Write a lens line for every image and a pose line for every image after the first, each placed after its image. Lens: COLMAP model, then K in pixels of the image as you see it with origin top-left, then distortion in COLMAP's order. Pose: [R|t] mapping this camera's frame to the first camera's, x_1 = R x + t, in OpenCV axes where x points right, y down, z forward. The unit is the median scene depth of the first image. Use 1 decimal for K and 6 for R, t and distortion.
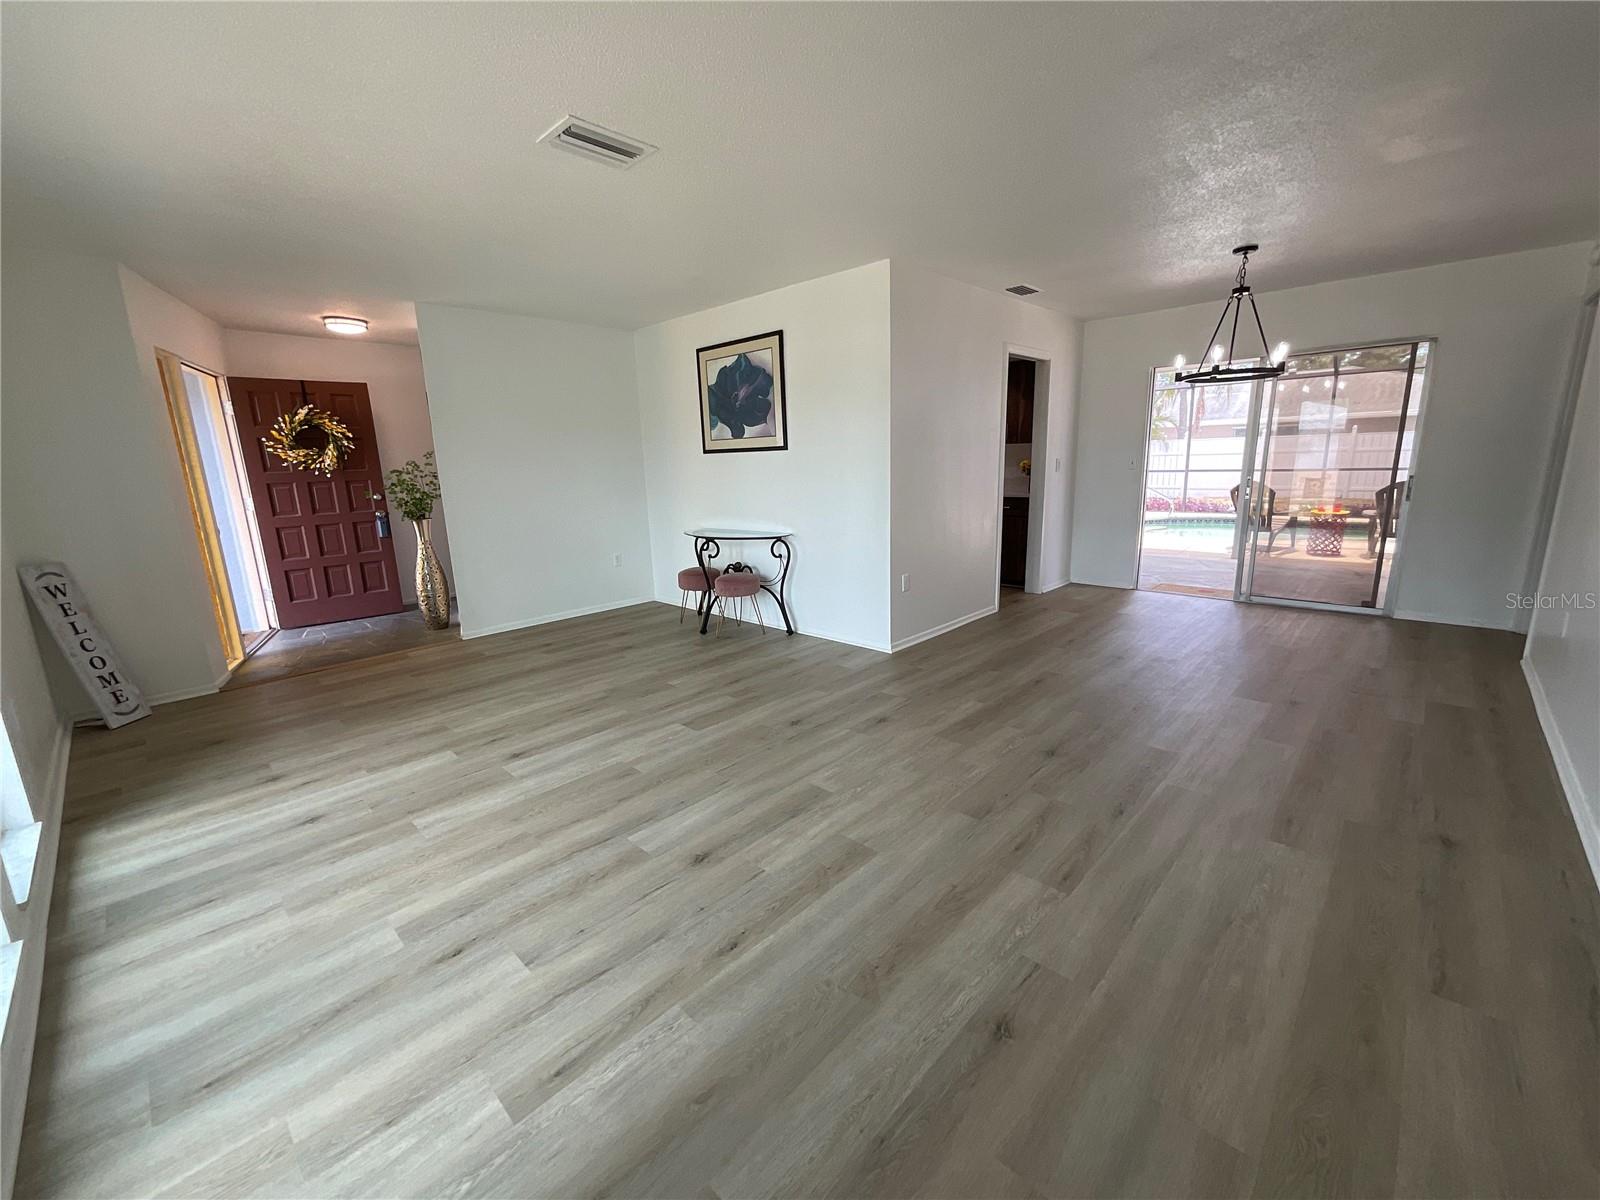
lens RADIAL K [[651.3, 0, 796.8], [0, 651.3, 598.2], [0, 0, 1]] dist [0.000584, 0.000195]
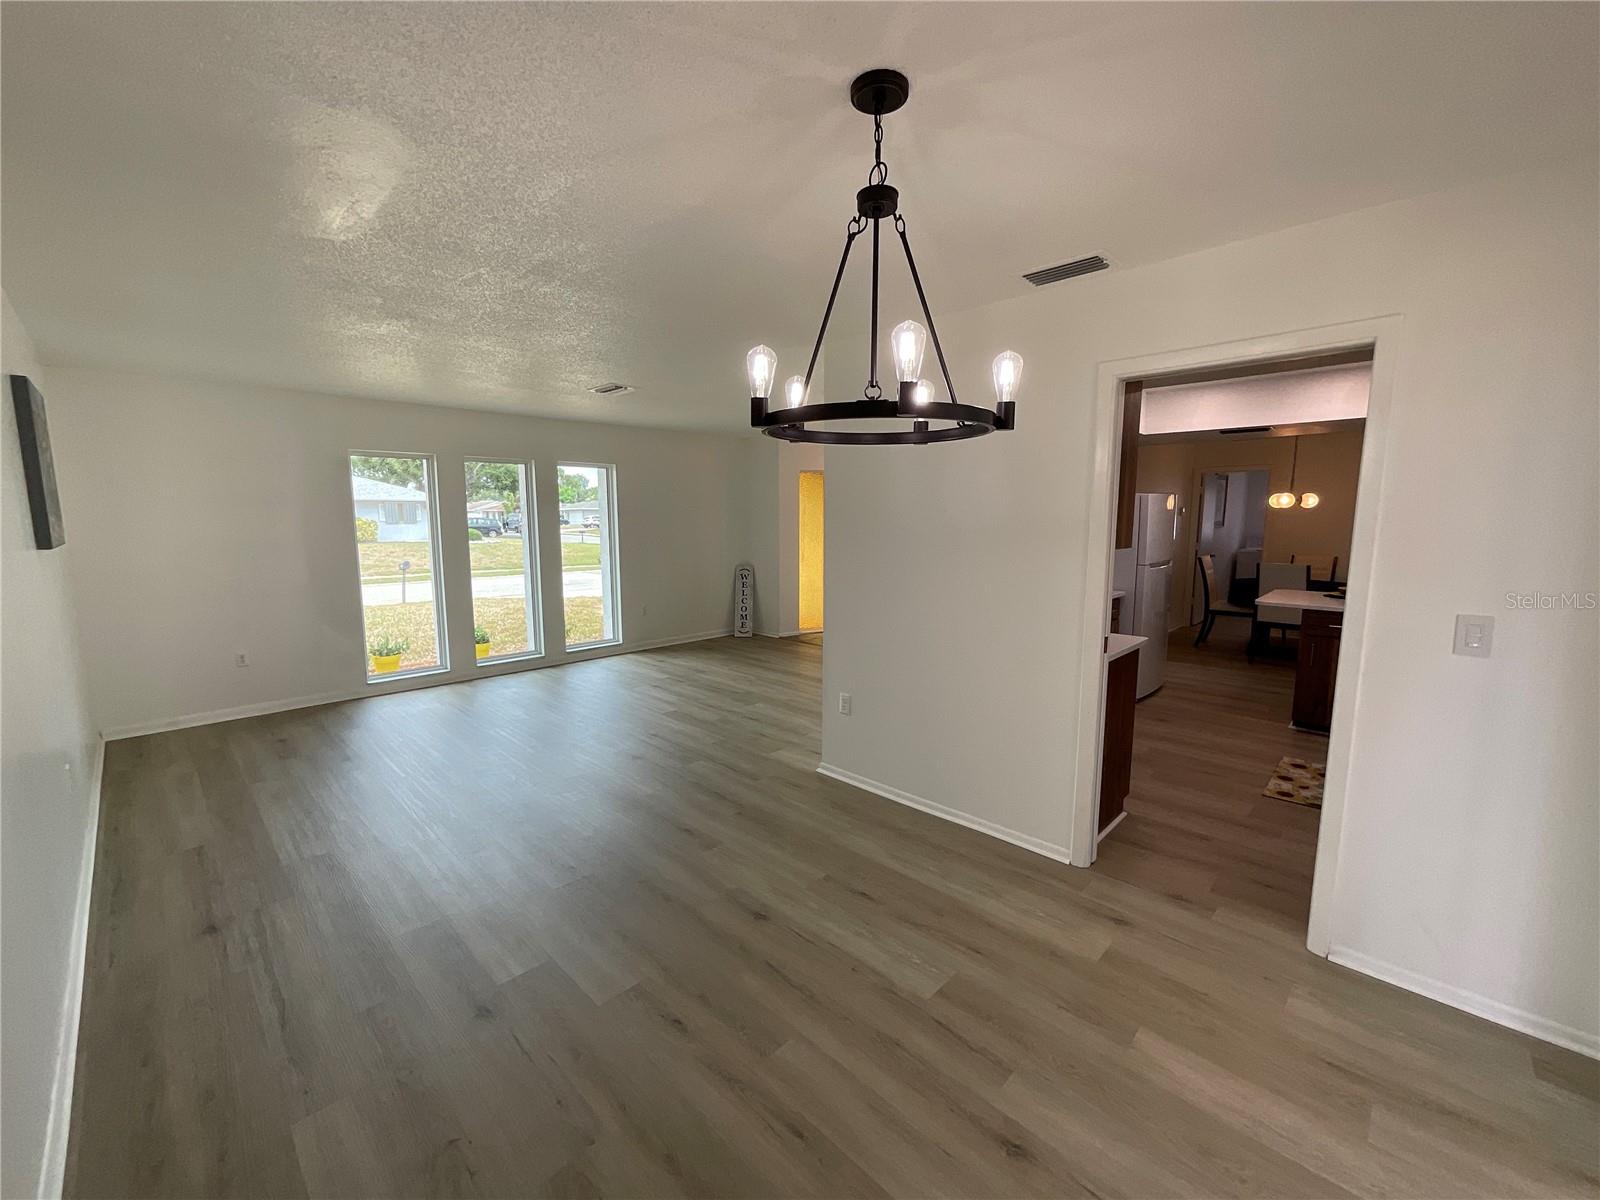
lens RADIAL K [[651.3, 0, 796.8], [0, 651.3, 598.2], [0, 0, 1]] dist [0.000584, 0.000195]
pose [[-0.009471, 0.158356, -0.987337, 1.183940], [-0.213727, 0.964243, 0.156702, -0.331897], [0.976847, 0.212505, 0.024713, 1.083853]]
